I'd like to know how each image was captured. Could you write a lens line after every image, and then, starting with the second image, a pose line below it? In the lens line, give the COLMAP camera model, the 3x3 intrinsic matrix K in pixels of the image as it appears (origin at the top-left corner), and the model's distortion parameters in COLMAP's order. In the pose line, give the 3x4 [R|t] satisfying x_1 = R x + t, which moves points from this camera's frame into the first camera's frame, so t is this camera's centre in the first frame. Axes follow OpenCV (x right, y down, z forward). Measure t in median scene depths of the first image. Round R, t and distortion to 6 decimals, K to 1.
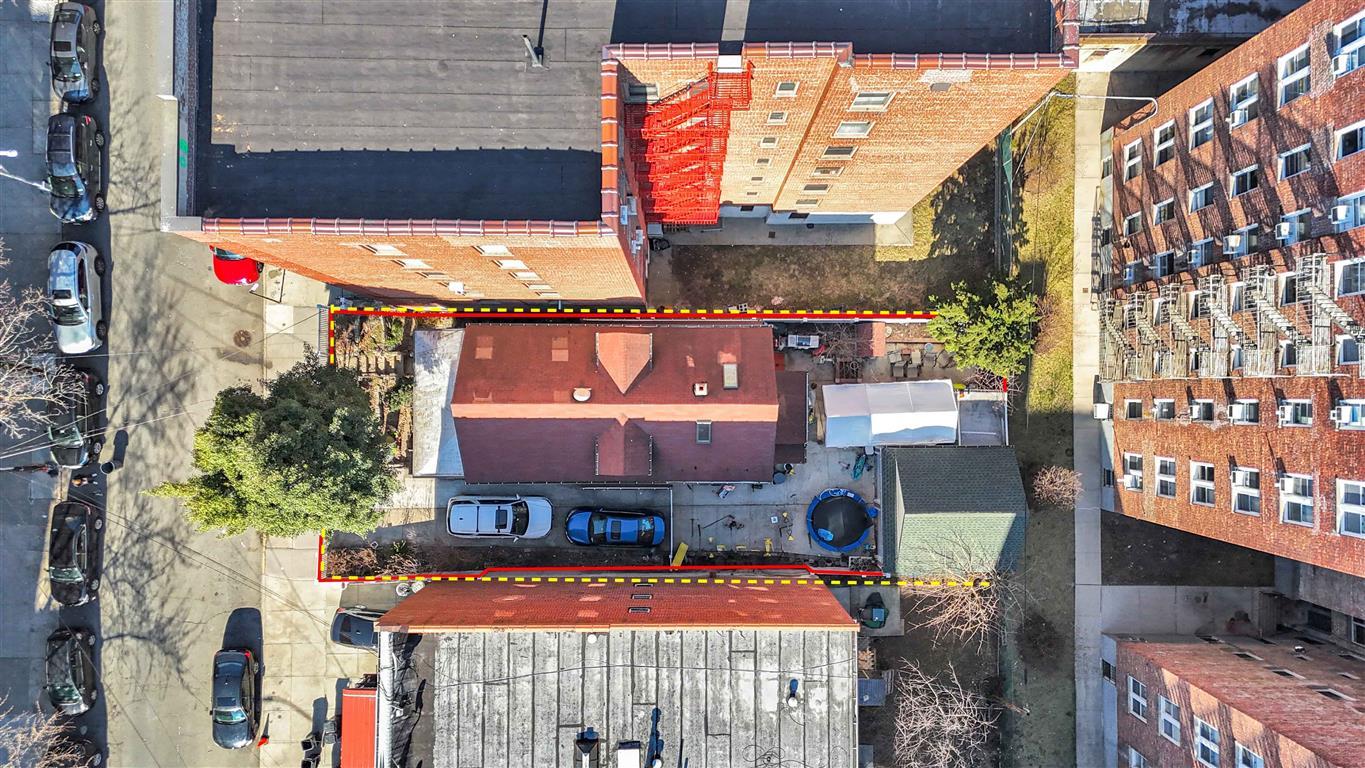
lens RADIAL K [[1002.4, 0, 684.2], [0, 1002.4, 377.4], [0, 0, 1]] dist [0.105320, -0.128398]
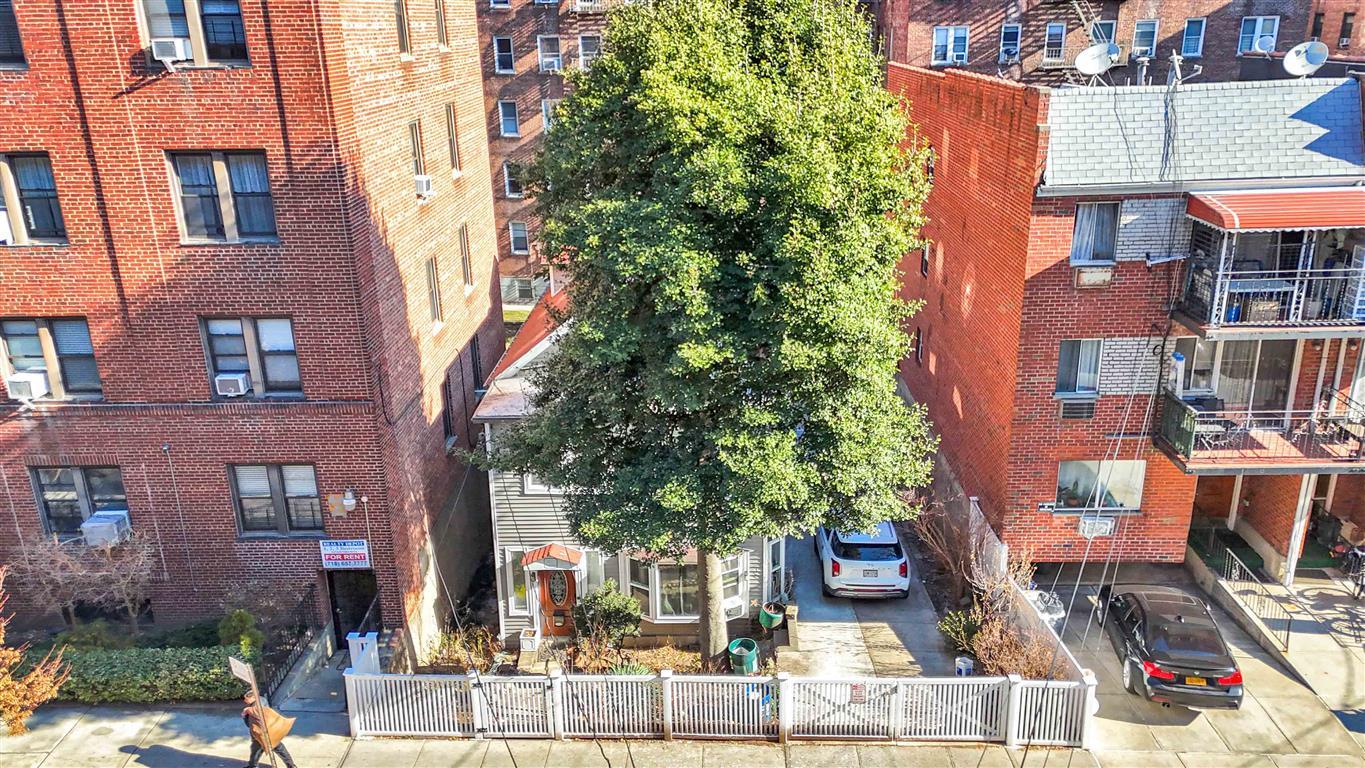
lens RADIAL K [[1018.4, 0, 685.2], [0, 1018.4, 380.2], [0, 0, 1]] dist [0.082151, -0.066004]
pose [[0.023225, -0.329752, 0.943782, -0.764213], [0.999706, 0.001104, -0.024215, 0.068859], [0.006943, 0.944067, 0.329681, 0.871229]]
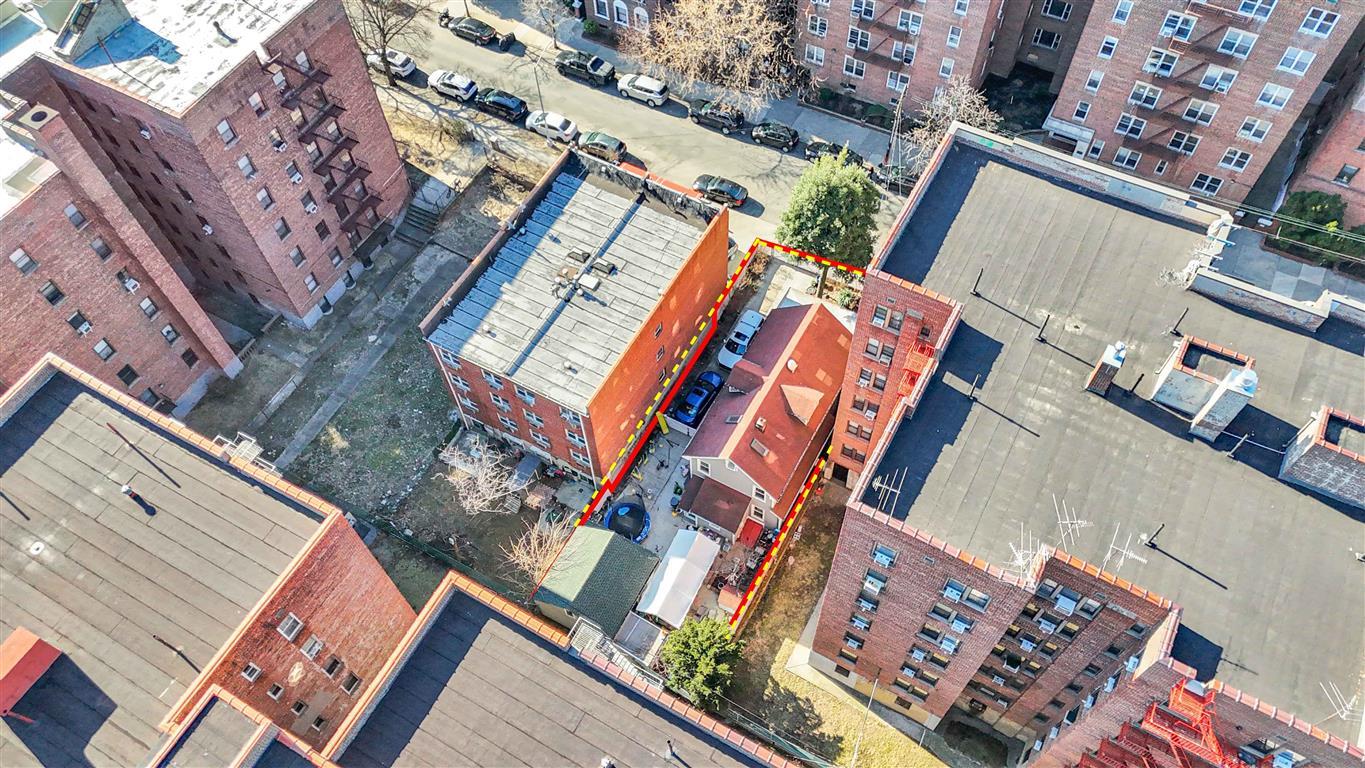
lens RADIAL K [[1002.4, 0, 684.2], [0, 1002.4, 377.4], [0, 0, 1]] dist [0.105320, -0.128398]
pose [[-0.483409, 0.742149, -0.464252, 0.724421], [-0.874211, -0.381706, 0.300094, -0.314516], [0.045506, 0.550923, 0.833315, -0.309240]]
